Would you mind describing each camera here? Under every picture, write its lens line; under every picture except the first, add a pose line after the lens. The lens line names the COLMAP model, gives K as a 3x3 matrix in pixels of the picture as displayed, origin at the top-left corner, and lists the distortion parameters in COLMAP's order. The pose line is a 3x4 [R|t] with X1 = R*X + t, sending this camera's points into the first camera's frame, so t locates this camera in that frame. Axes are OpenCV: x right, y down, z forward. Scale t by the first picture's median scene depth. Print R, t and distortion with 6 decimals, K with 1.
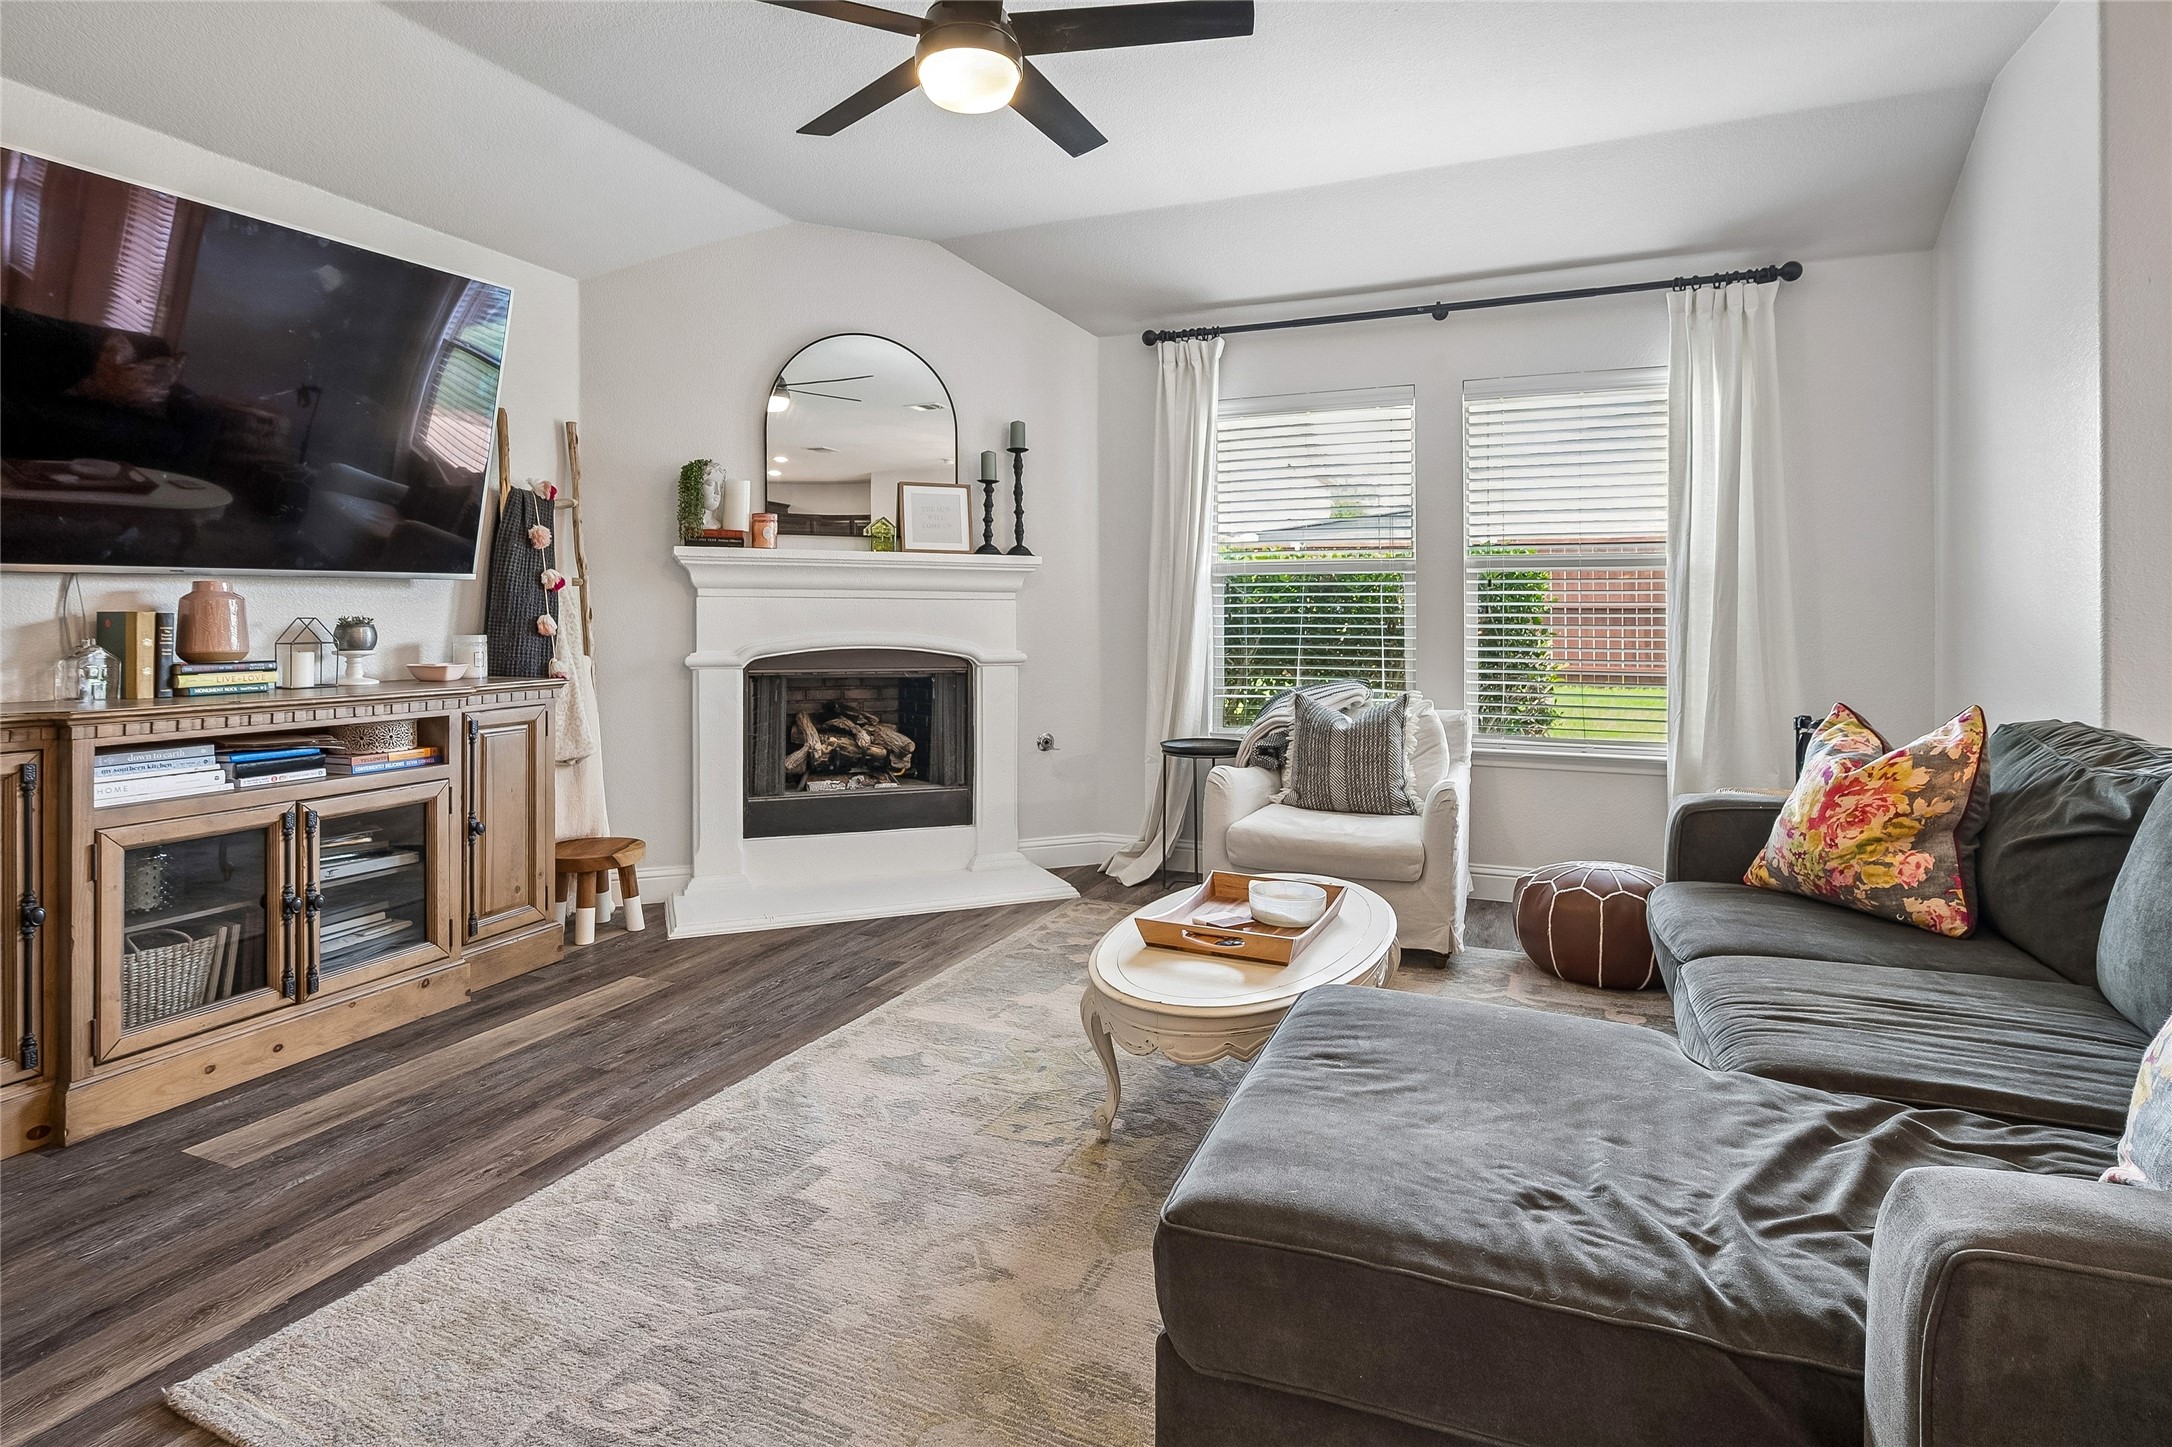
lens RADIAL K [[1087.8, 0, 1085.4], [0, 1087.8, 607.5], [0, 0, 1]] dist [0.005132, -0.002910]
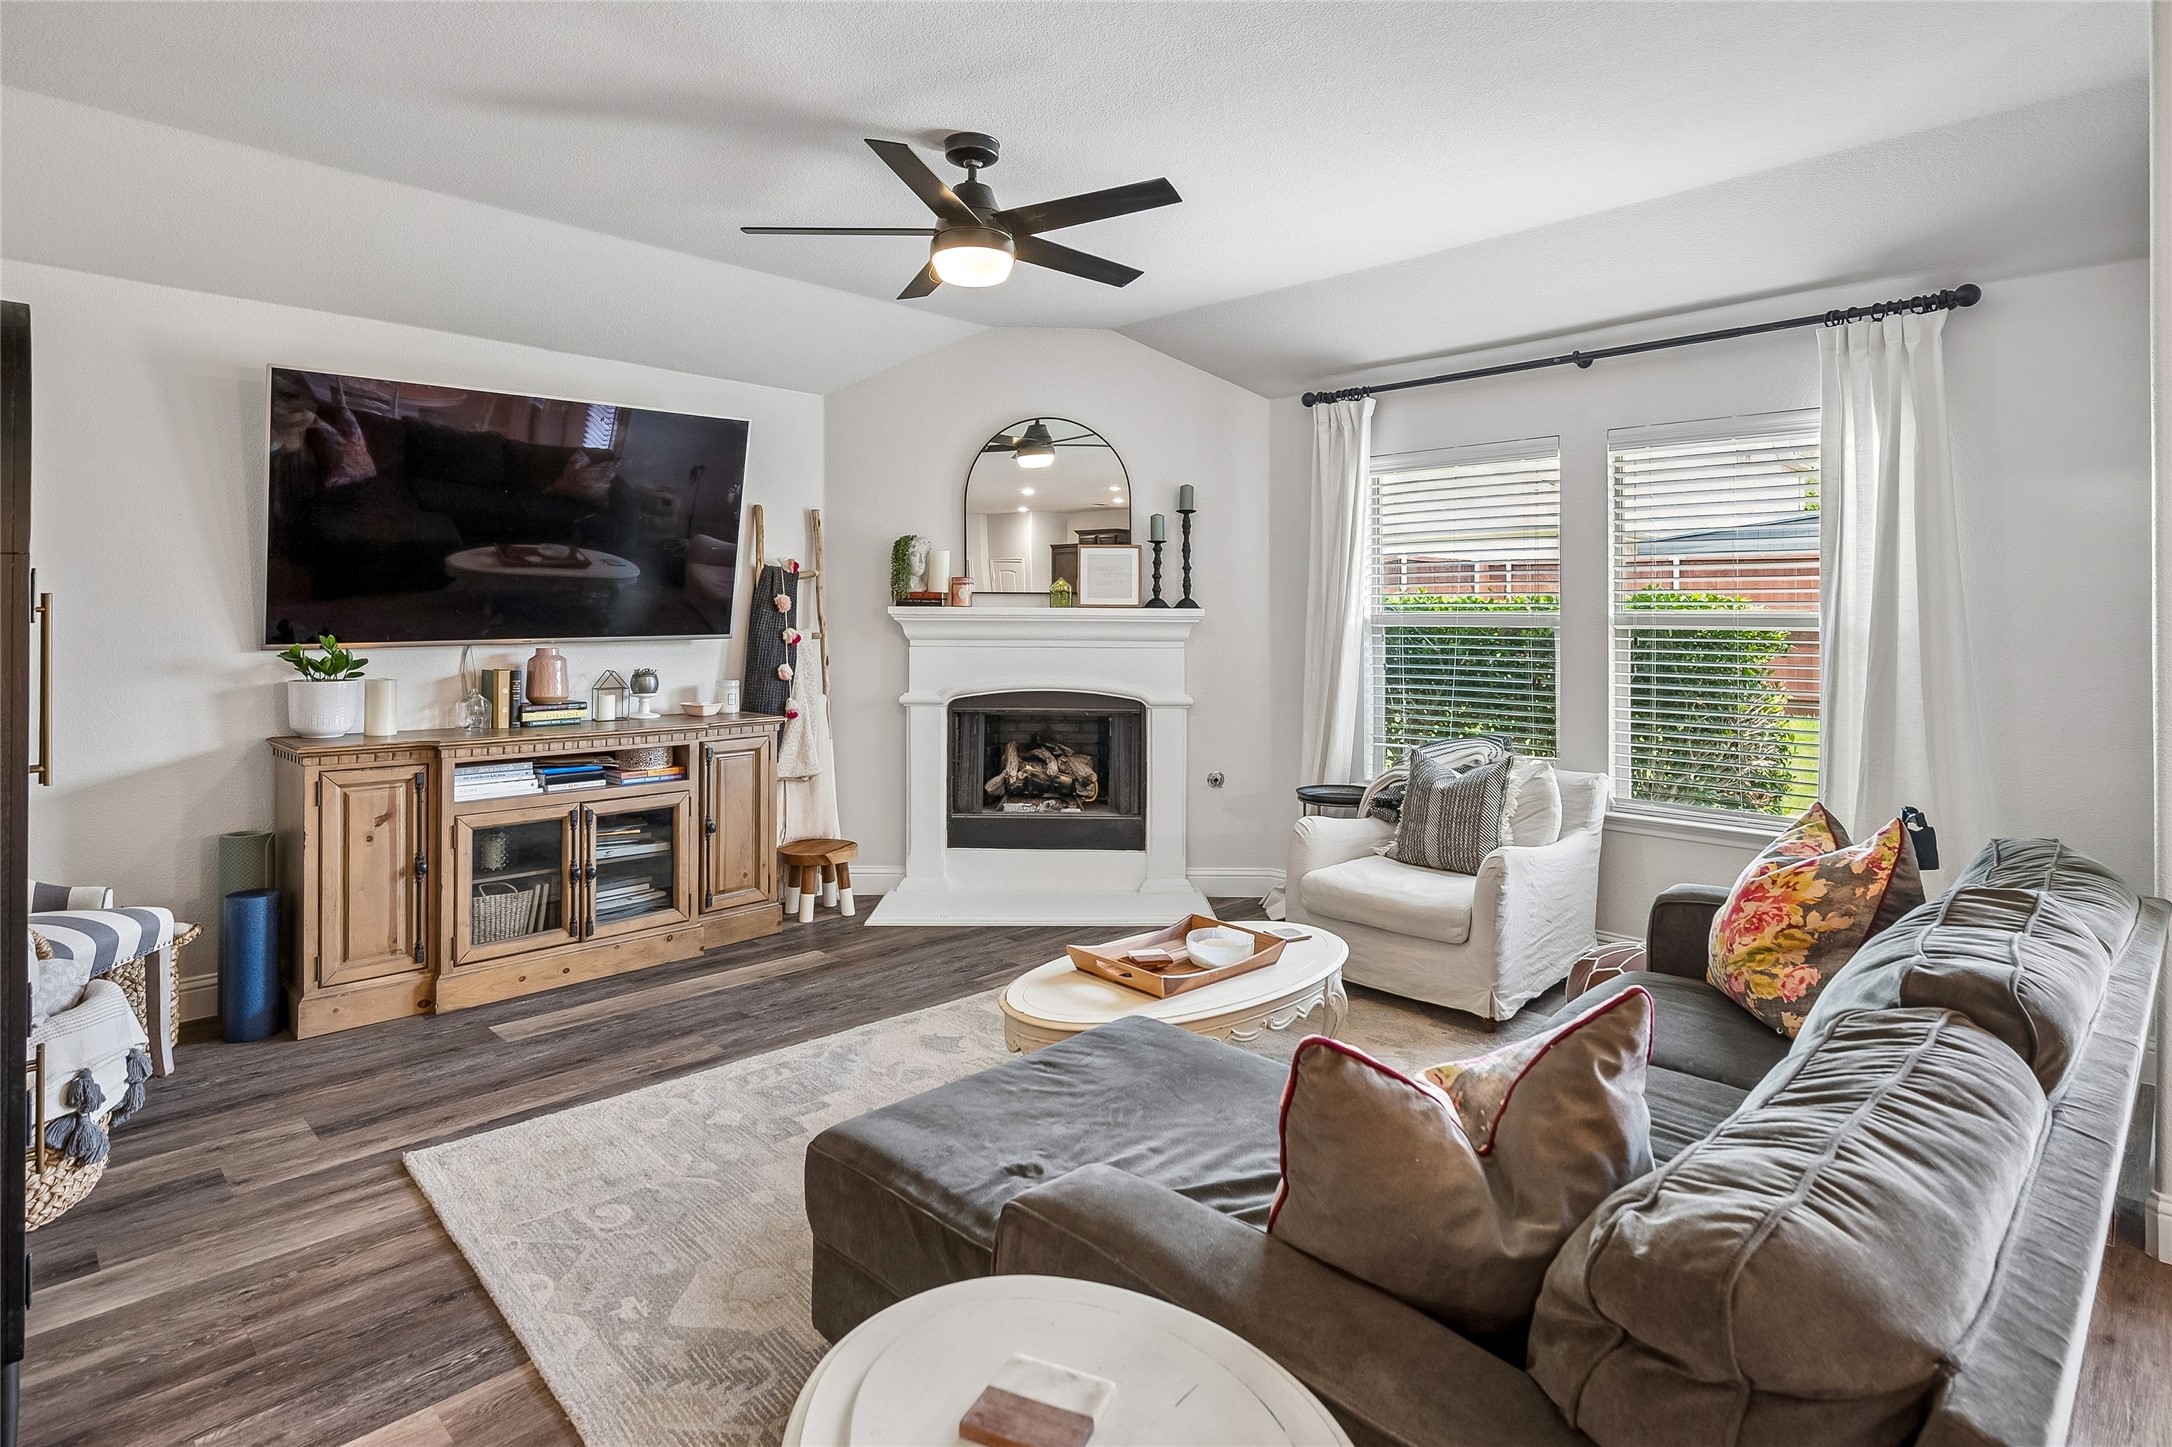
lens RADIAL K [[1087.8, 0, 1095.0], [0, 1087.8, 629.5], [0, 0, 1]] dist [0.005132, -0.002910]
pose [[0.931933, 0.005158, -0.362594, 0.285640], [-0.000251, 0.999908, 0.013579, -0.047009], [0.362630, -0.012564, 0.931848, -0.065894]]
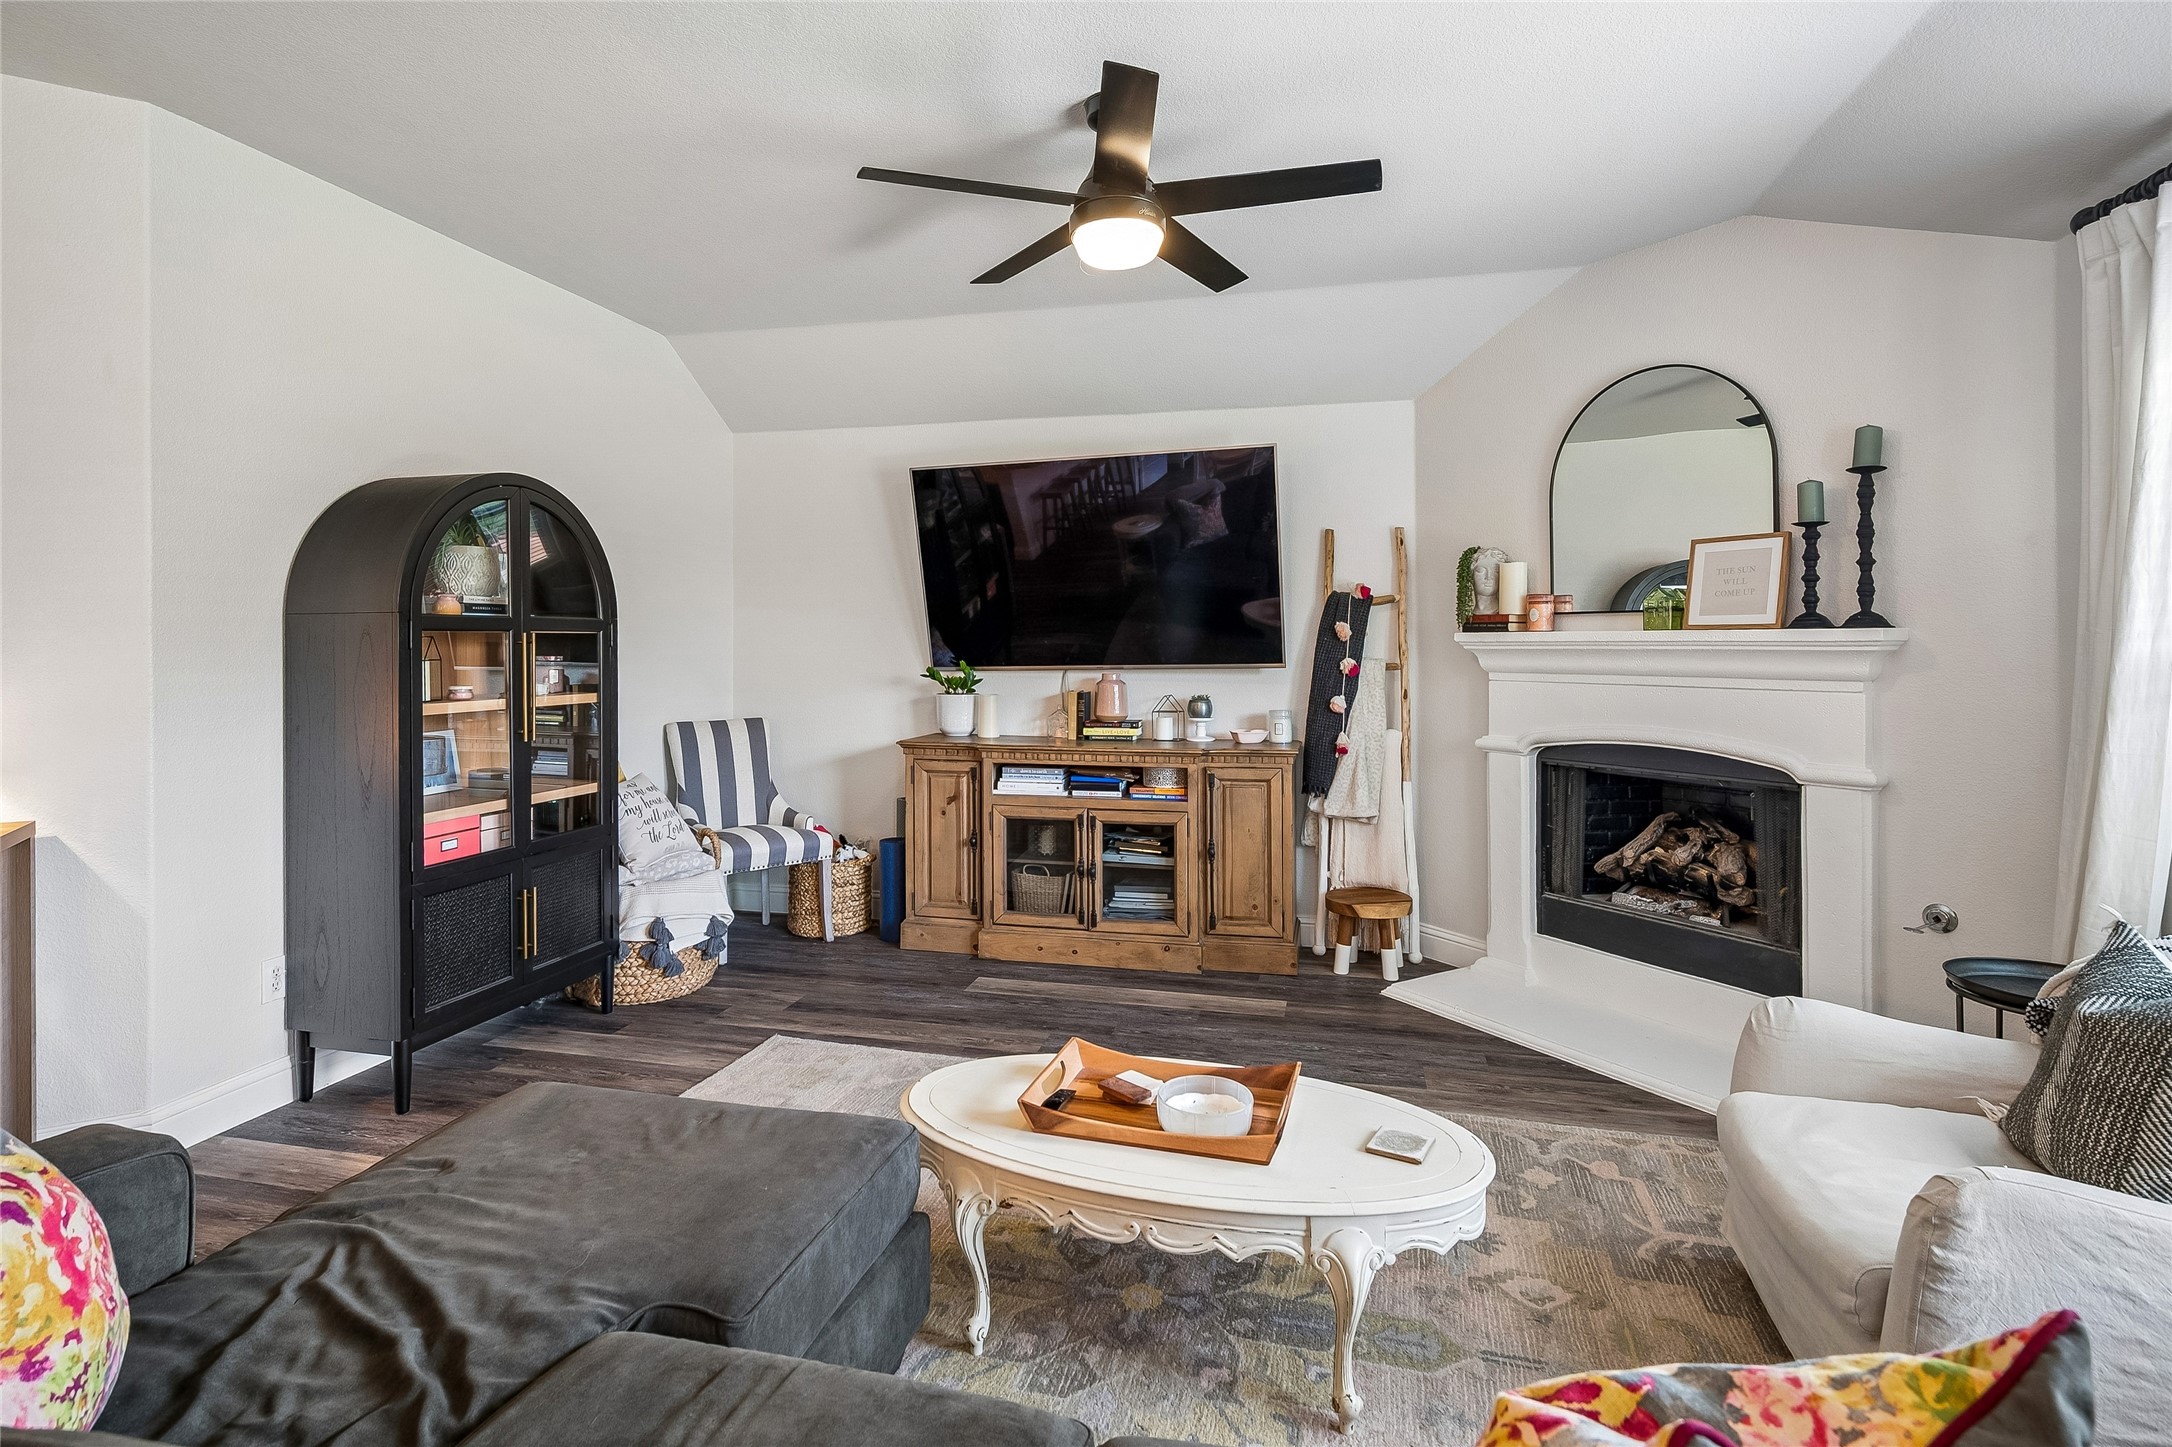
lens RADIAL K [[1087.8, 0, 1110.7], [0, 1087.8, 648.5], [0, 0, 1]] dist [0.005132, -0.002910]
pose [[0.178523, -0.001662, -0.983934, 0.589178], [0.005520, 0.999985, -0.000688, -0.041805], [0.983920, -0.005309, 0.178530, 0.477856]]
